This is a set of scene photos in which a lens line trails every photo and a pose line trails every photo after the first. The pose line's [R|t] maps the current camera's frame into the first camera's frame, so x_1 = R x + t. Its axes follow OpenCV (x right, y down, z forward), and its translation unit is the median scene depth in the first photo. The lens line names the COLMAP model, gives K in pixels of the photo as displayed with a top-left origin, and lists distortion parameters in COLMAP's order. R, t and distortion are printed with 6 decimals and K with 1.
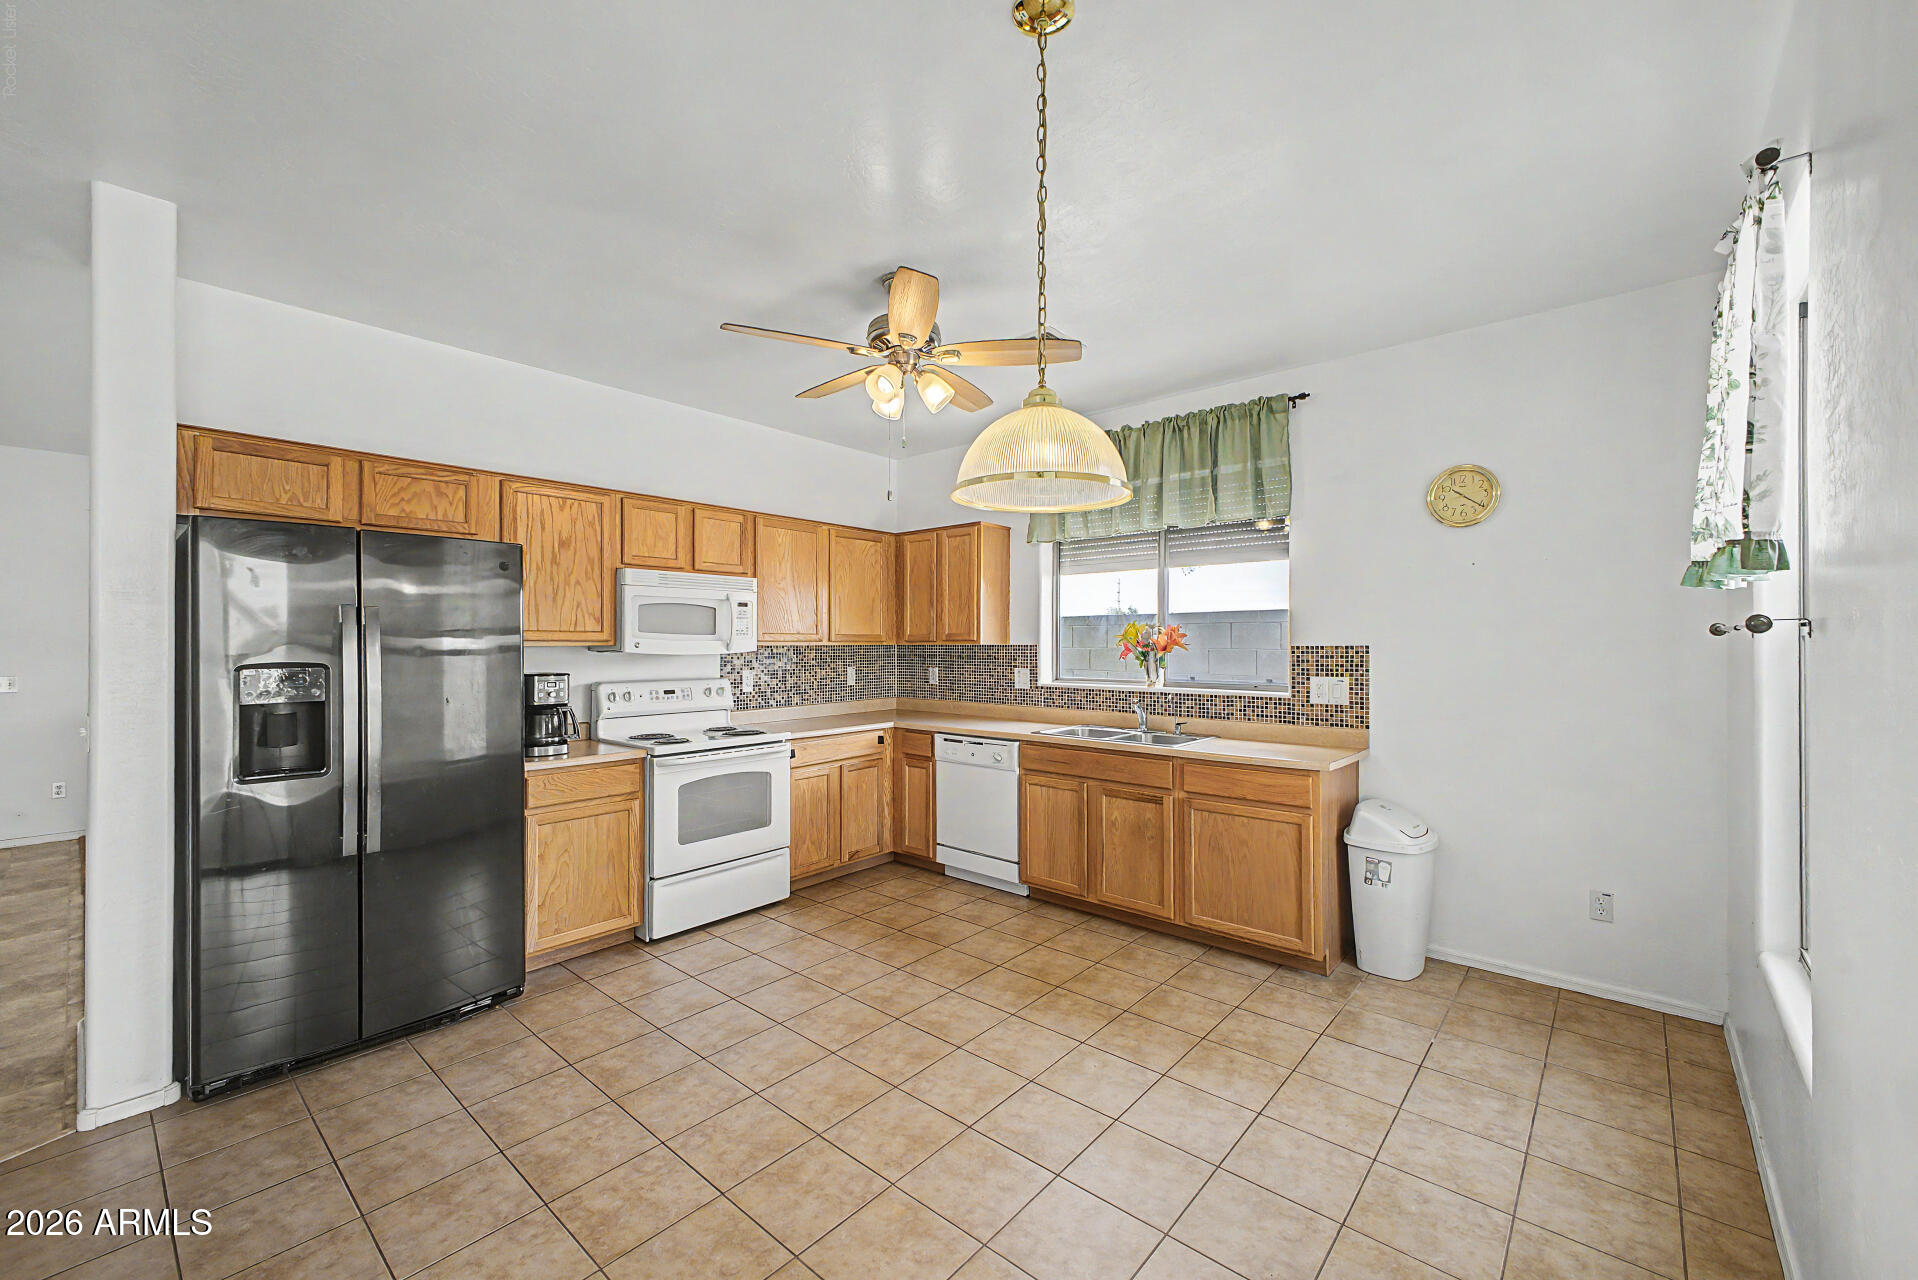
lens RADIAL K [[752.8, 0, 945.6], [0, 752.8, 645.2], [0, 0, 1]] dist [0.011338, -0.002294]
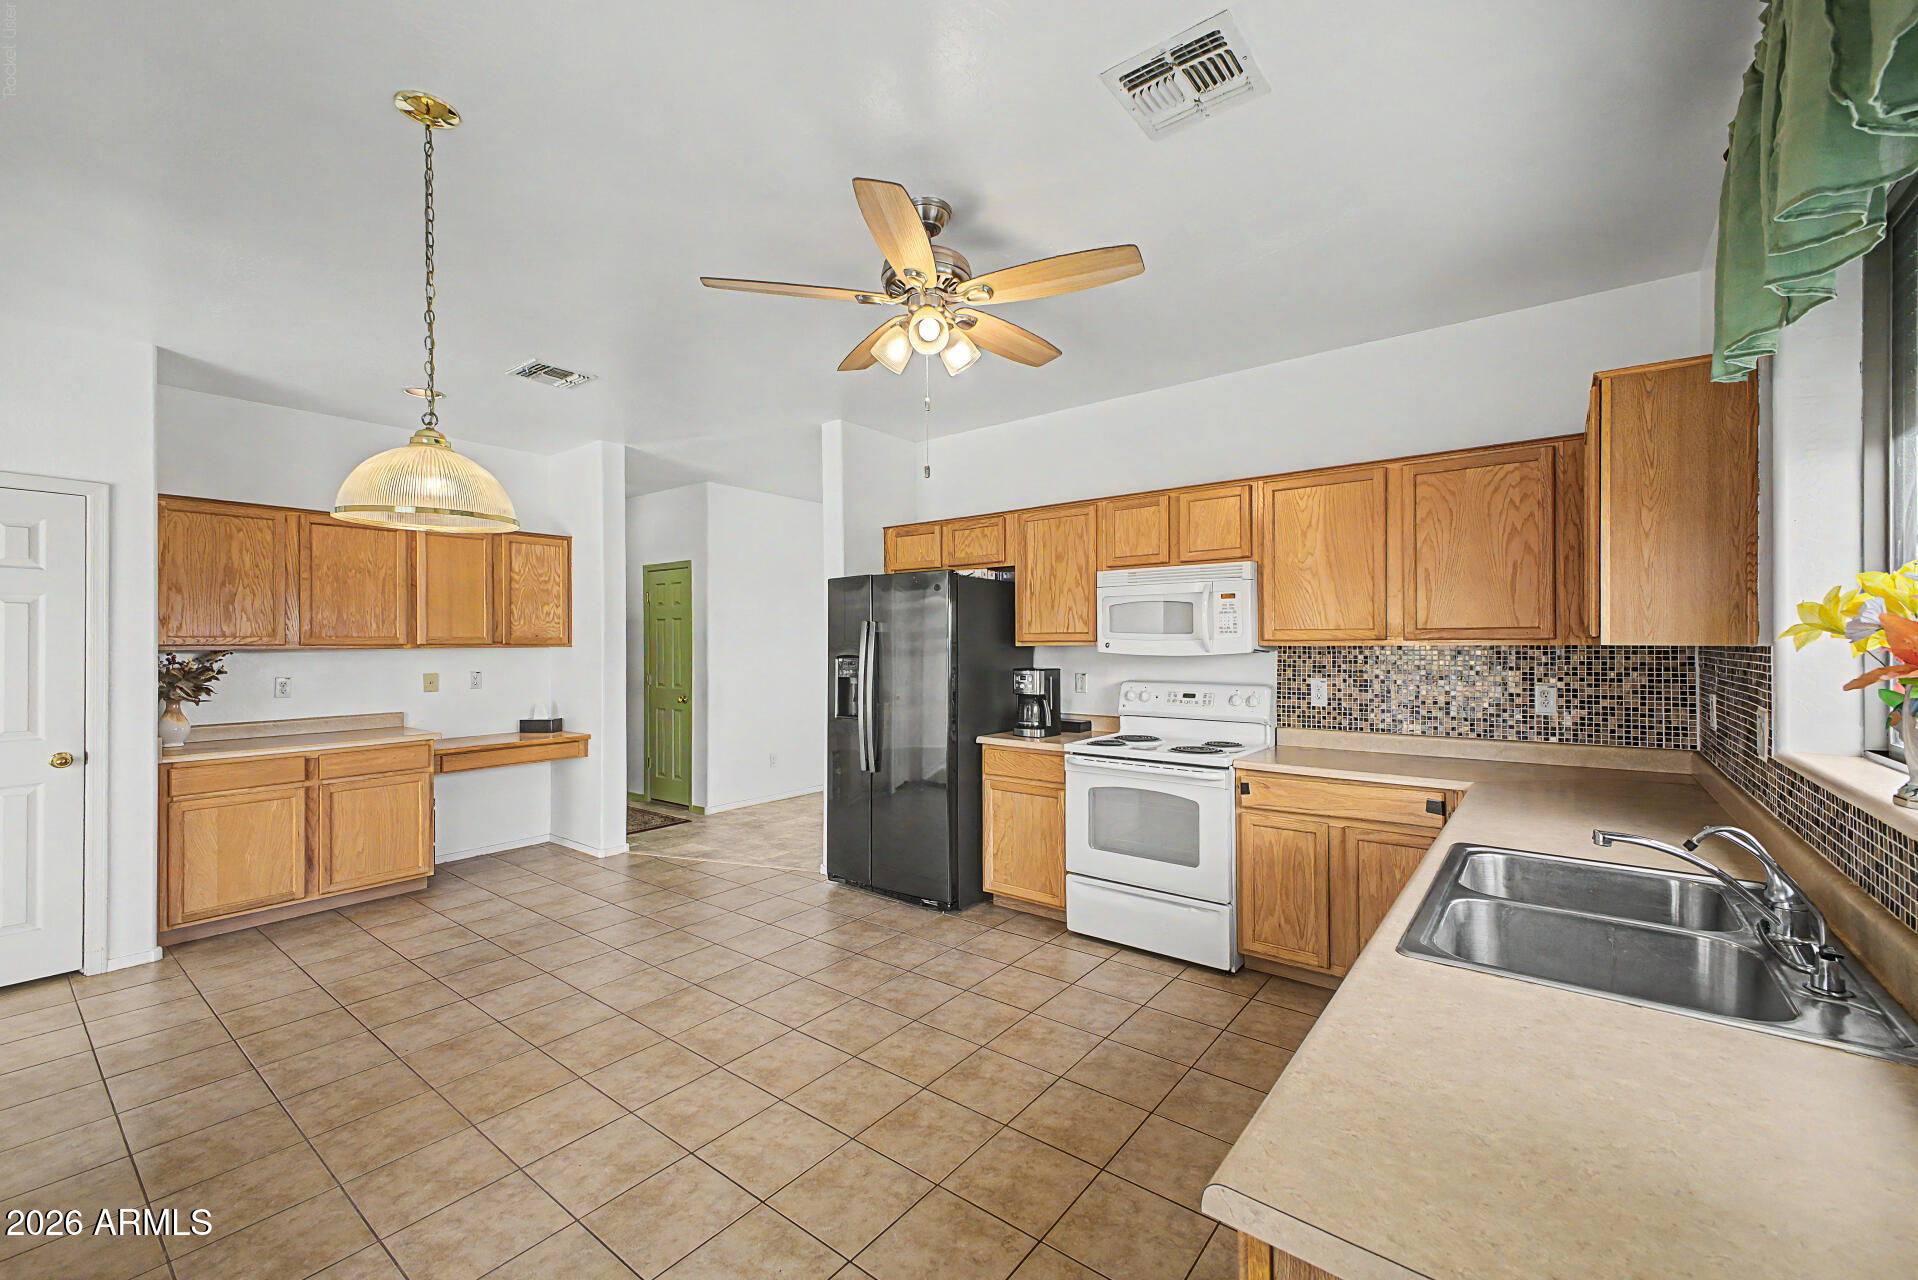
lens RADIAL K [[752.8, 0, 989.9], [0, 752.8, 637.9], [0, 0, 1]] dist [0.011338, -0.002294]
pose [[0.097498, -0.002979, -0.995231, 0.571381], [0.001315, 0.999995, -0.002865, -0.007316], [0.995235, -0.001029, 0.097501, 0.713698]]
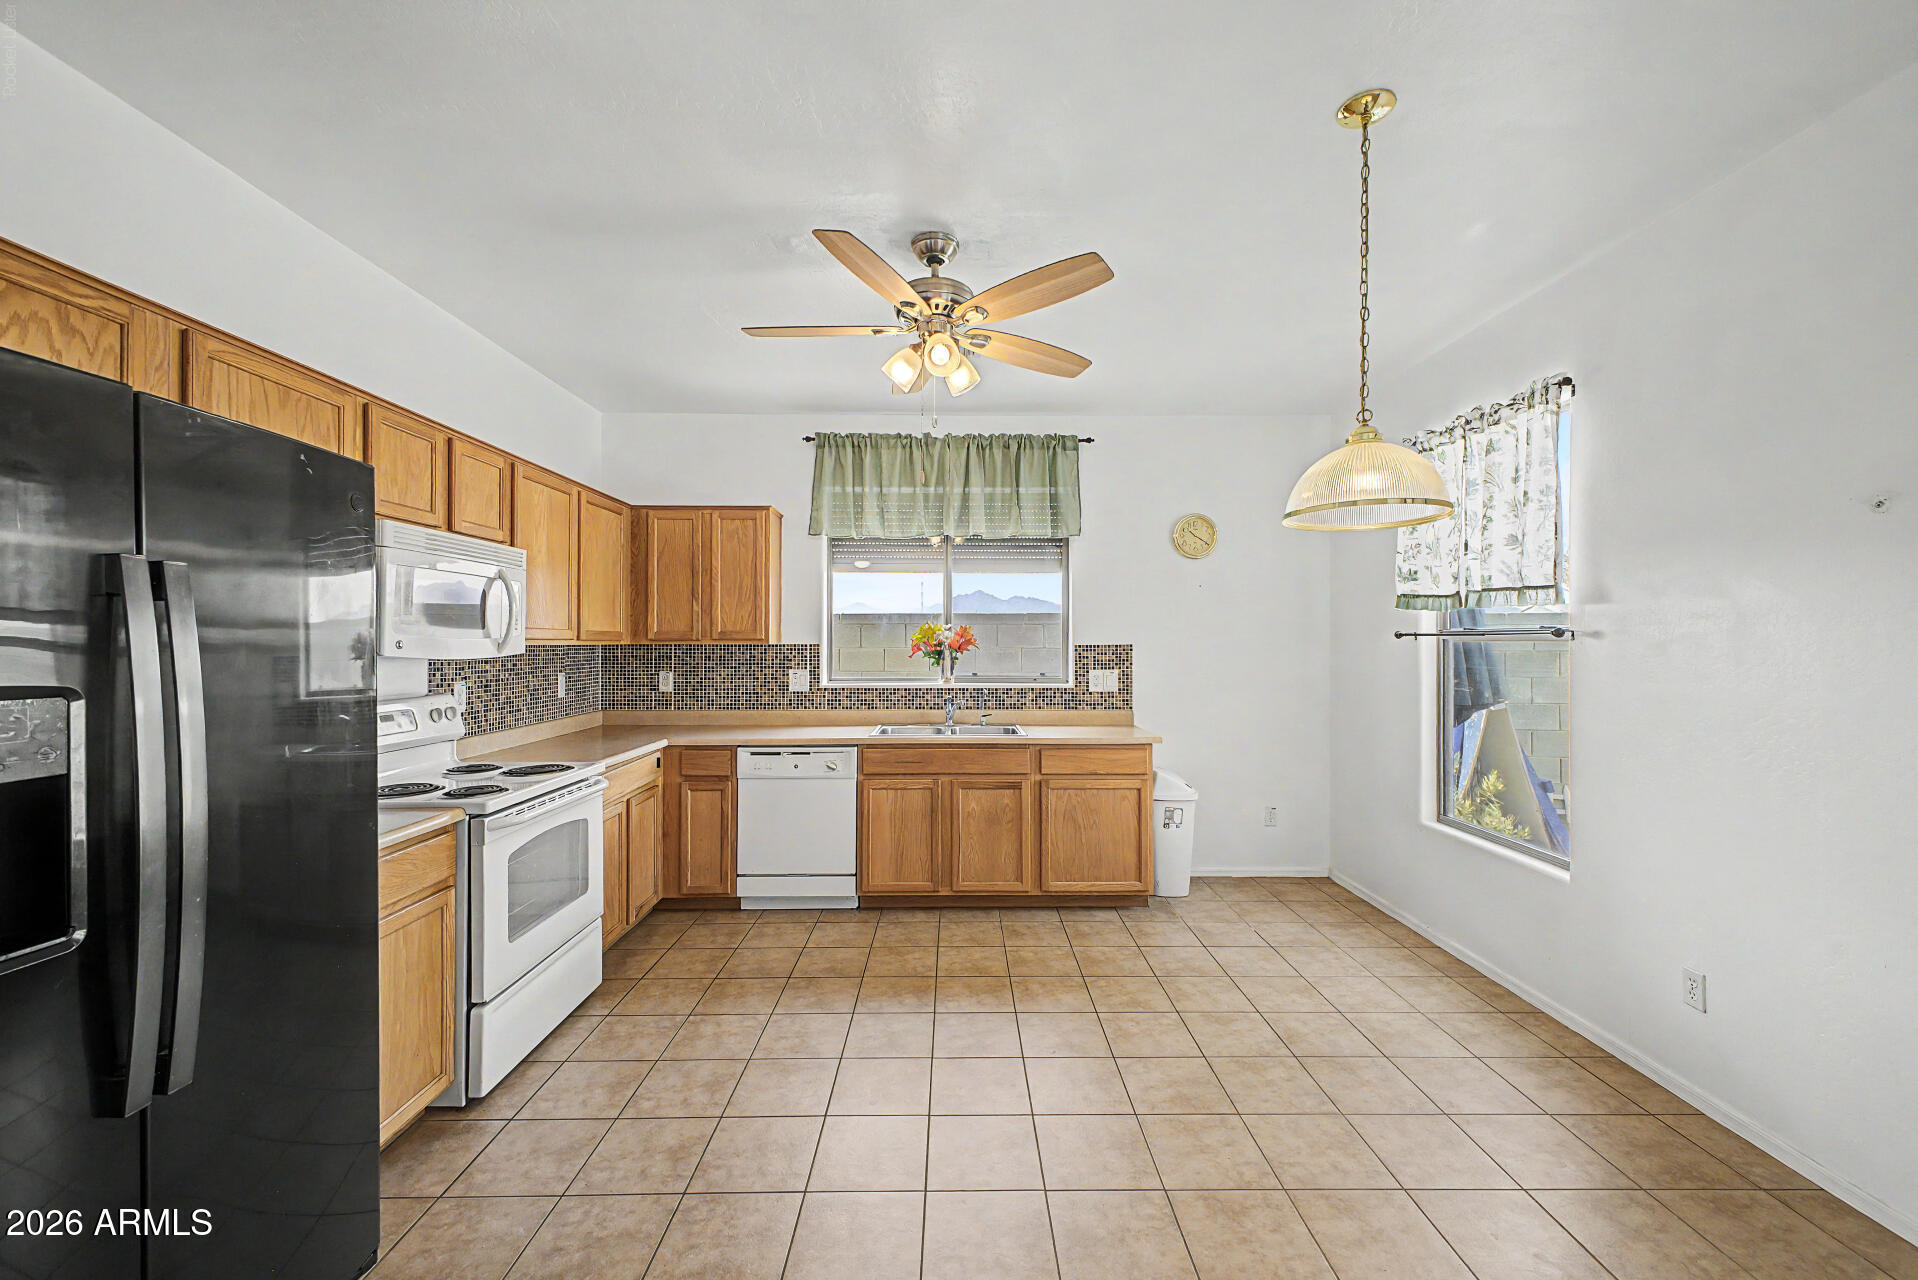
lens RADIAL K [[752.8, 0, 958.2], [0, 752.8, 640.7], [0, 0, 1]] dist [0.011338, -0.002294]
pose [[0.749024, 0.002937, 0.662536, -0.460710], [0.001463, 0.999980, -0.006086, 0.001115], [-0.662541, 0.005528, 0.749006, 0.215795]]
